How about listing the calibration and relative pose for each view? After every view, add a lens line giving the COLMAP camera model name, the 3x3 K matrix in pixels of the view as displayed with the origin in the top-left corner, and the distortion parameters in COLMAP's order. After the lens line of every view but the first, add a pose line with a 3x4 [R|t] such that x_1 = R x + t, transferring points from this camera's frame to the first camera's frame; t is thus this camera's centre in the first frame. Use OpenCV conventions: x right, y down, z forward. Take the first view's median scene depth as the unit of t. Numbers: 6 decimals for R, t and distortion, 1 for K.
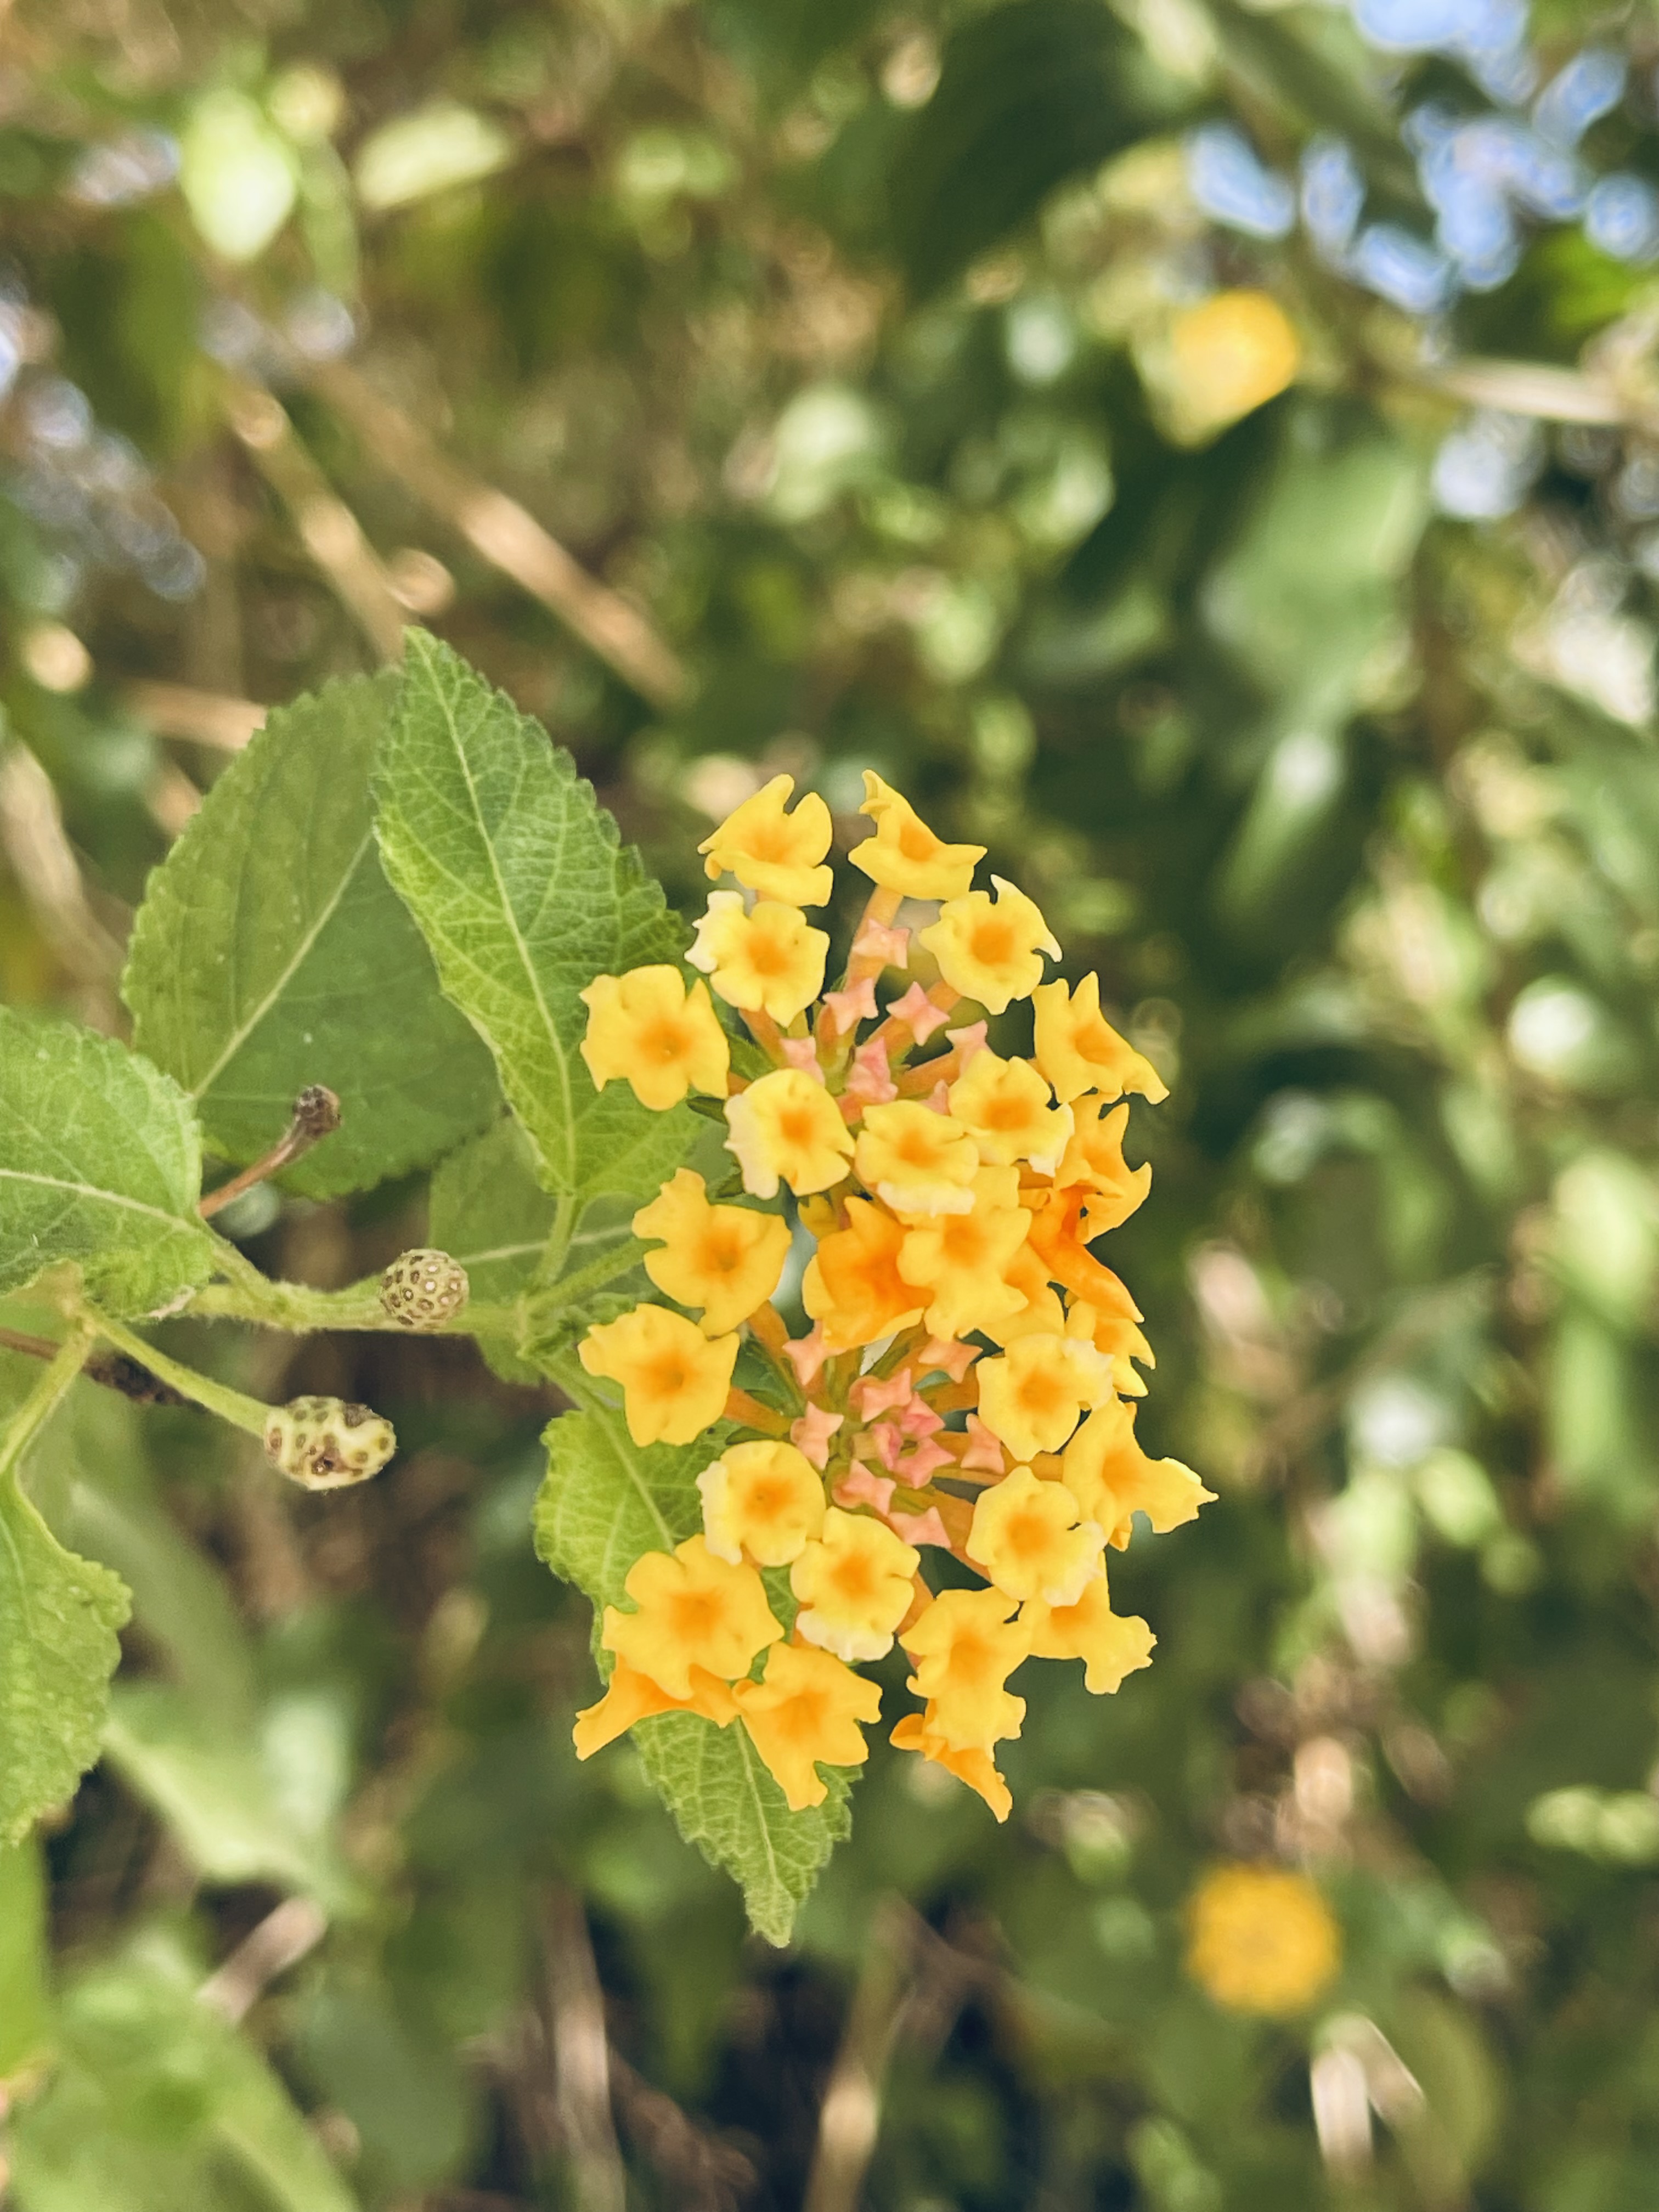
lens RADIAL K [[3330.4, 0, 829.5], [0, 3330.4, 1106.0], [0, 0, 1]] dist [0.278364, -0.015256]
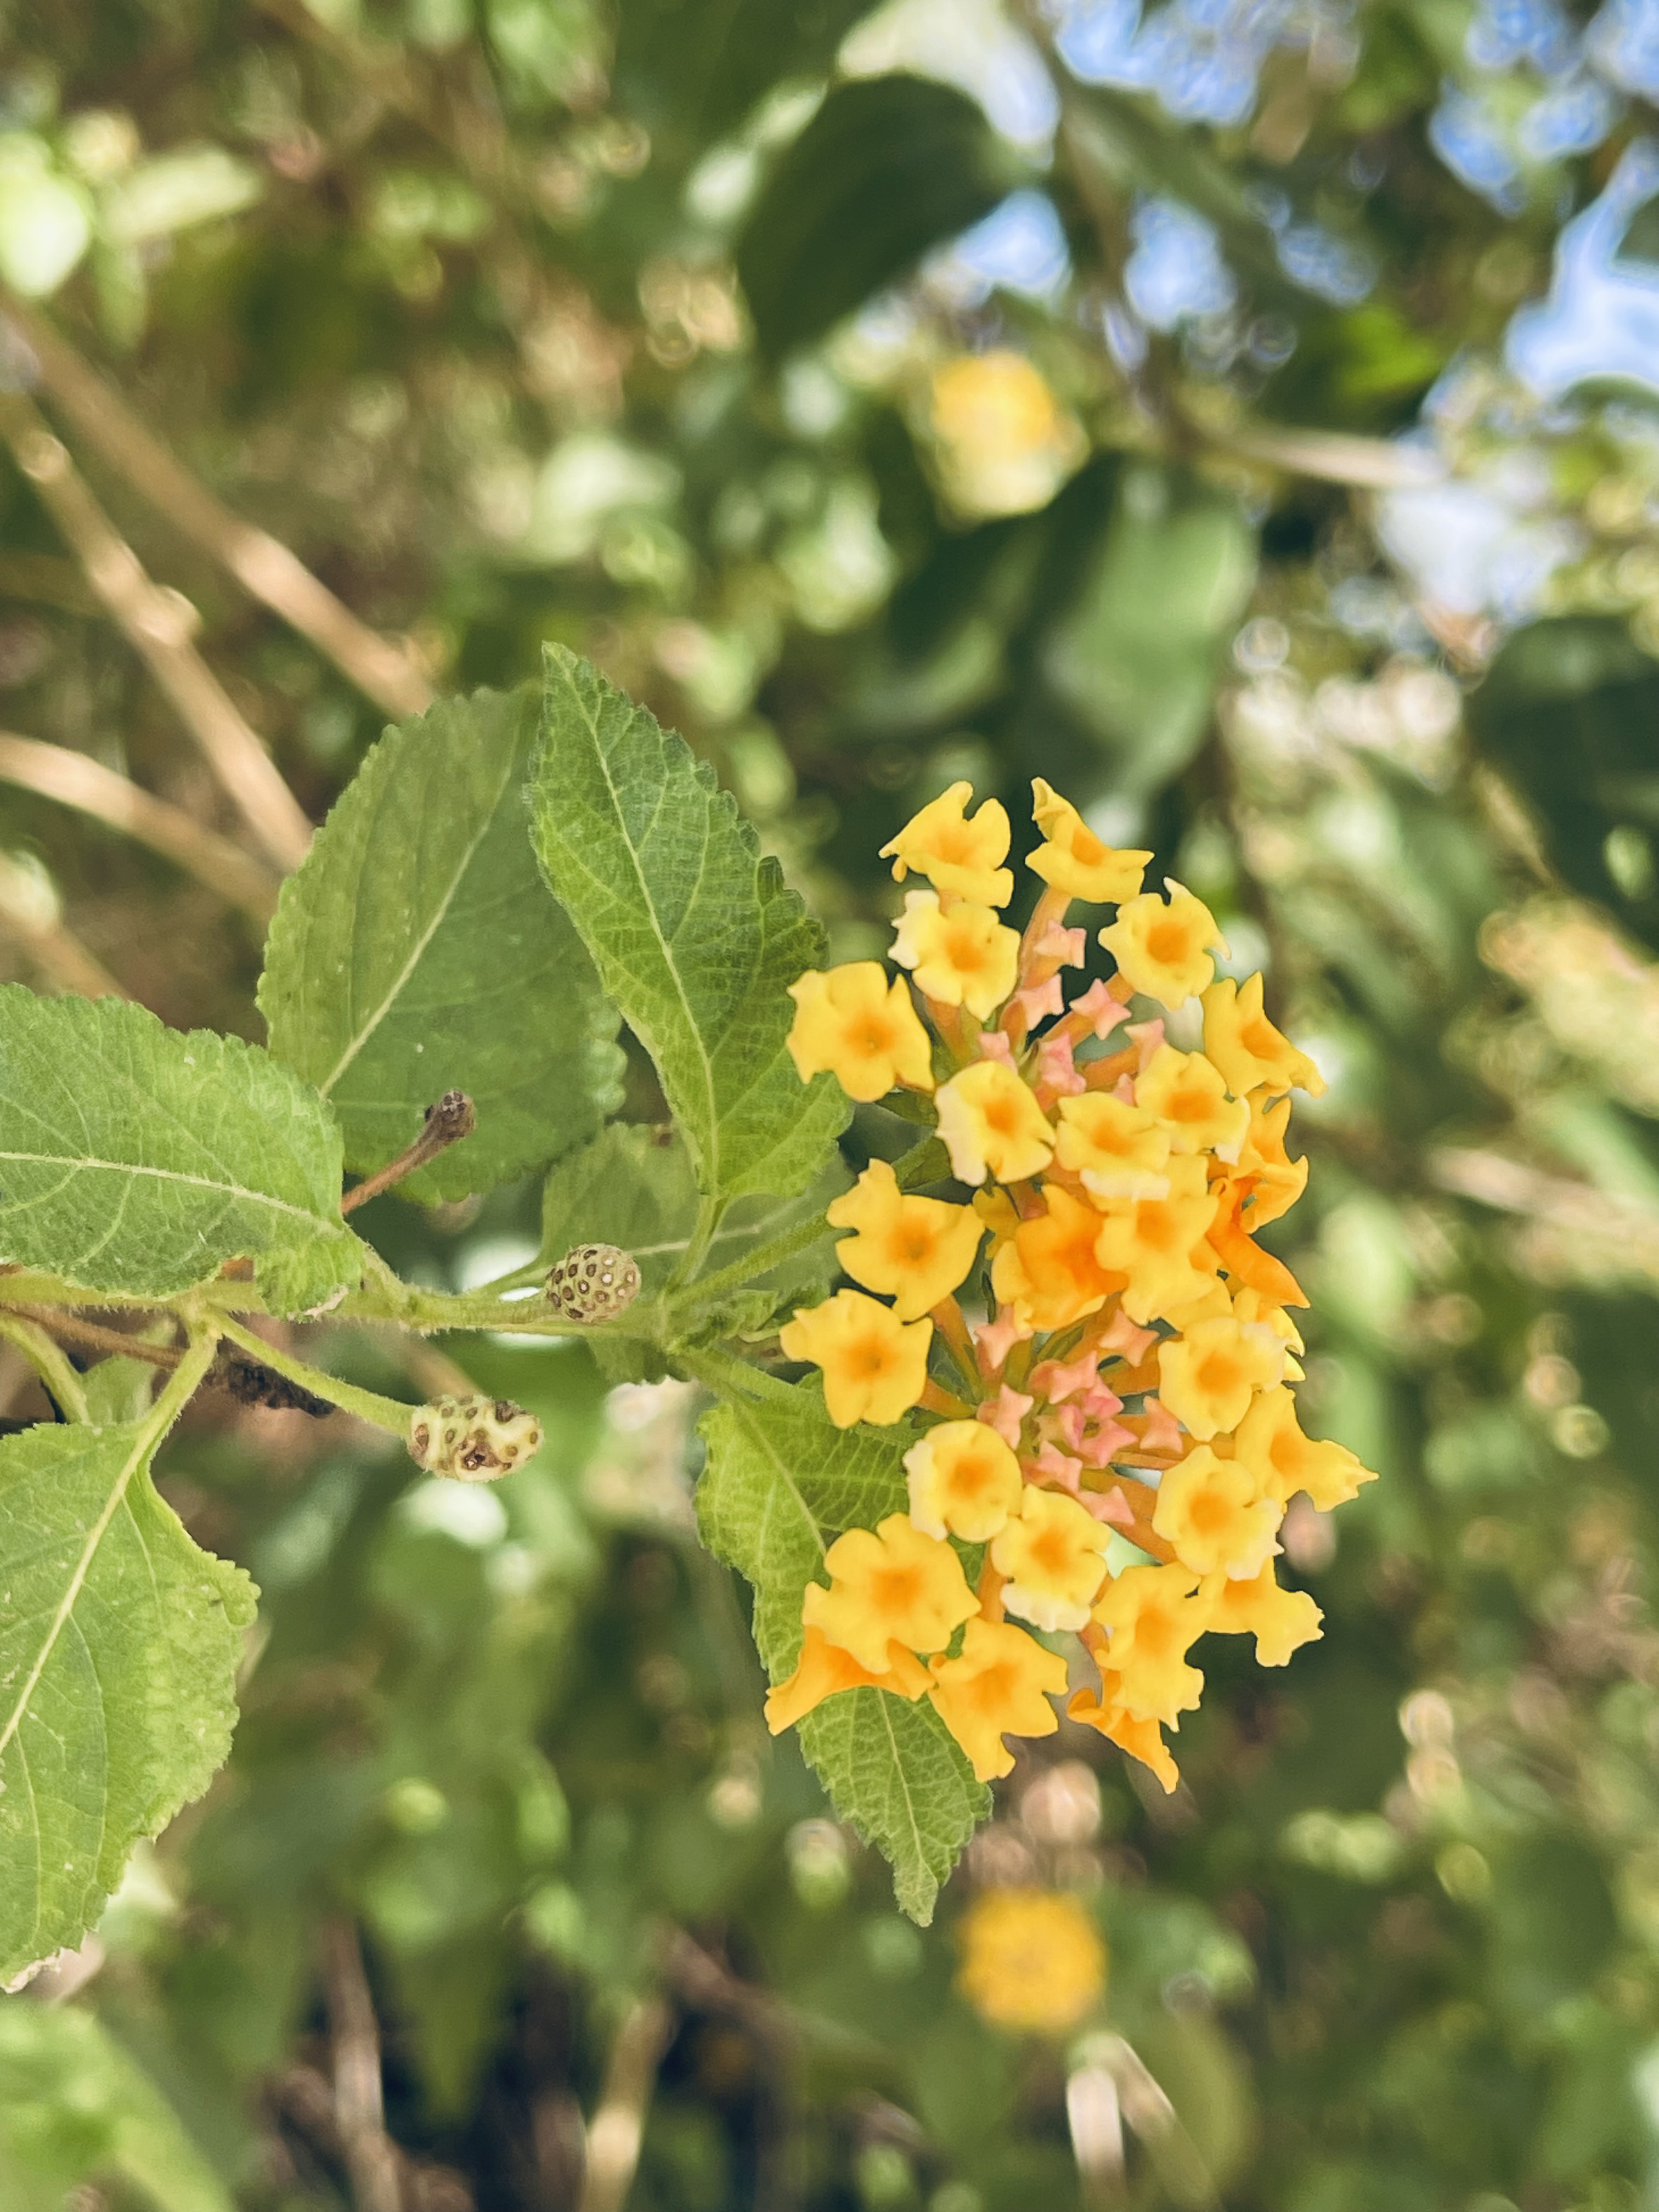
lens RADIAL K [[3330.4, 0, 829.5], [0, 3330.4, 1106.0], [0, 0, 1]] dist [0.278364, -0.015256]
pose [[0.997000, -0.001486, 0.077385, -0.123062], [0.002968, 0.999814, -0.019039, 0.019373], [-0.077343, 0.019211, 0.996819, -0.026967]]
